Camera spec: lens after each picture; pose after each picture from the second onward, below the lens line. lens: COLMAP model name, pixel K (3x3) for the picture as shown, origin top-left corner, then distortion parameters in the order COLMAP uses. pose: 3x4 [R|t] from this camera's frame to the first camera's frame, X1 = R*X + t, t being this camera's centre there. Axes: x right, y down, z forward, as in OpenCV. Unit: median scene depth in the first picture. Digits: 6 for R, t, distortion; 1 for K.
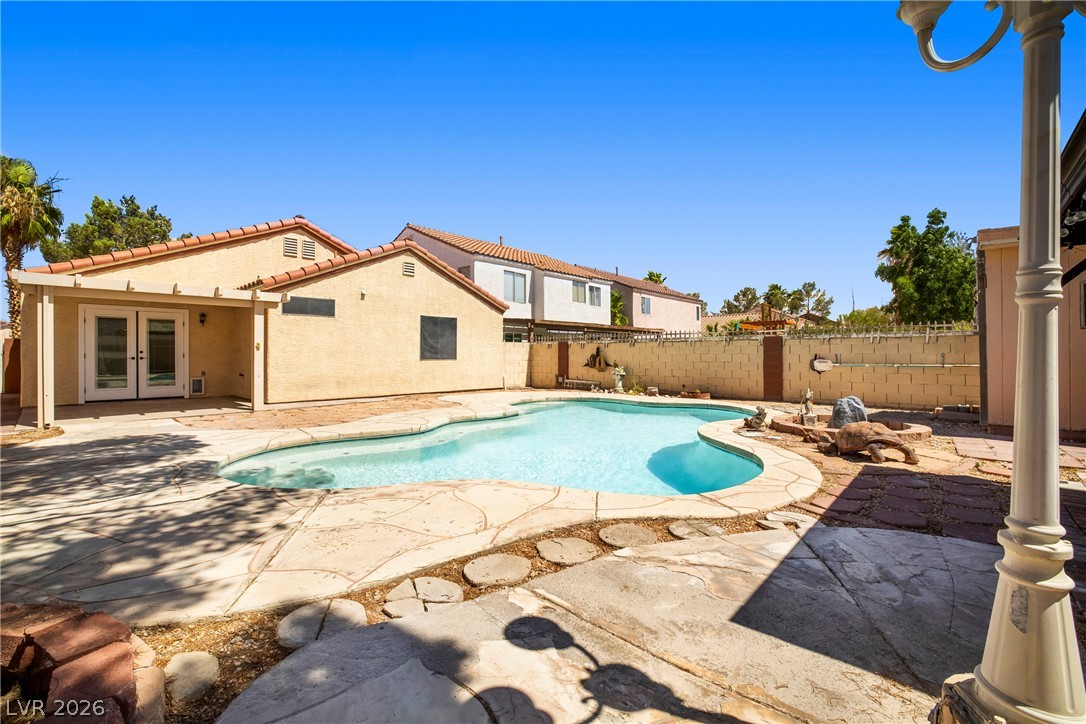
lens RADIAL K [[462.9, 0, 542.0], [0, 462.9, 344.6], [0, 0, 1]] dist [-0.036395, 0.005989]
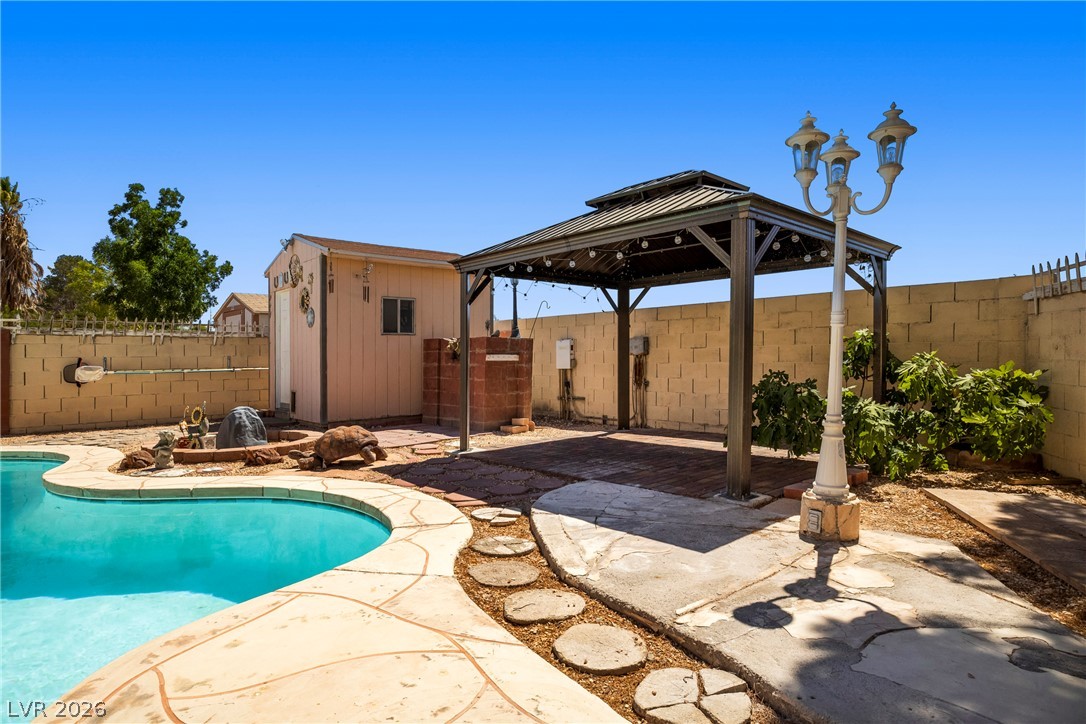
lens RADIAL K [[600.5, 0, 541.6], [0, 600.5, 379.8], [0, 0, 1]] dist [-0.005615, 0.000153]
pose [[0.099829, -0.040112, 0.994196, -0.742647], [-0.012975, 0.999050, 0.041611, 0.024312], [-0.994920, -0.017054, 0.099213, 0.728707]]
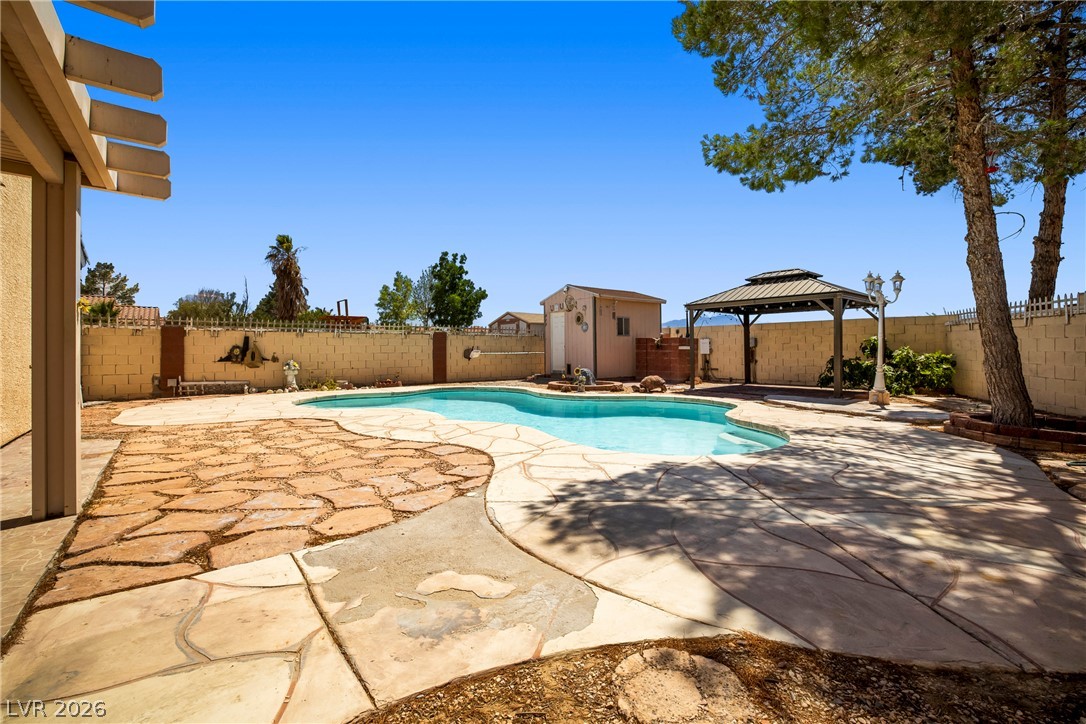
lens RADIAL K [[462.9, 0, 542.0], [0, 462.9, 344.6], [0, 0, 1]] dist [-0.036395, 0.005989]
pose [[0.174263, 0.006569, 0.984677, -2.542700], [-0.020877, 0.999778, -0.002975, 0.052379], [-0.984478, -0.020038, 0.174362, 1.780493]]
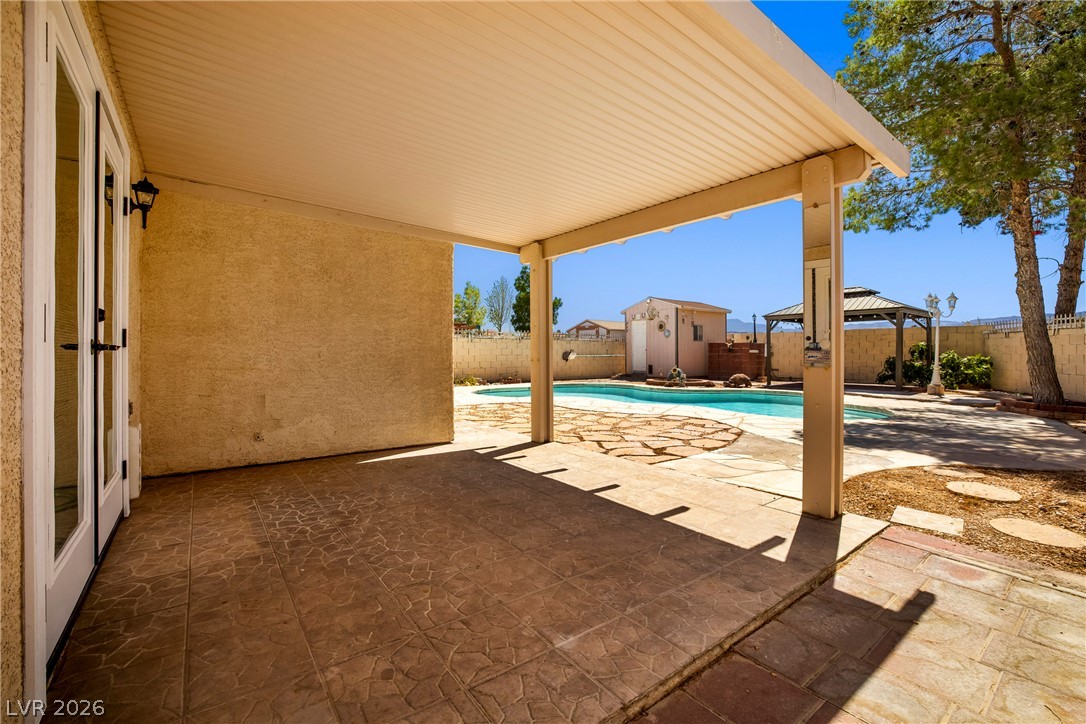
lens RADIAL K [[457.7, 0, 553.1], [0, 457.7, 352.0], [0, 0, 1]] dist [-0.013281, 0.000078]
pose [[0.171905, -0.001308, 0.985113, -3.451499], [-0.023601, 0.999707, 0.005445, 0.074987], [-0.984831, -0.024186, 0.171824, 2.563153]]
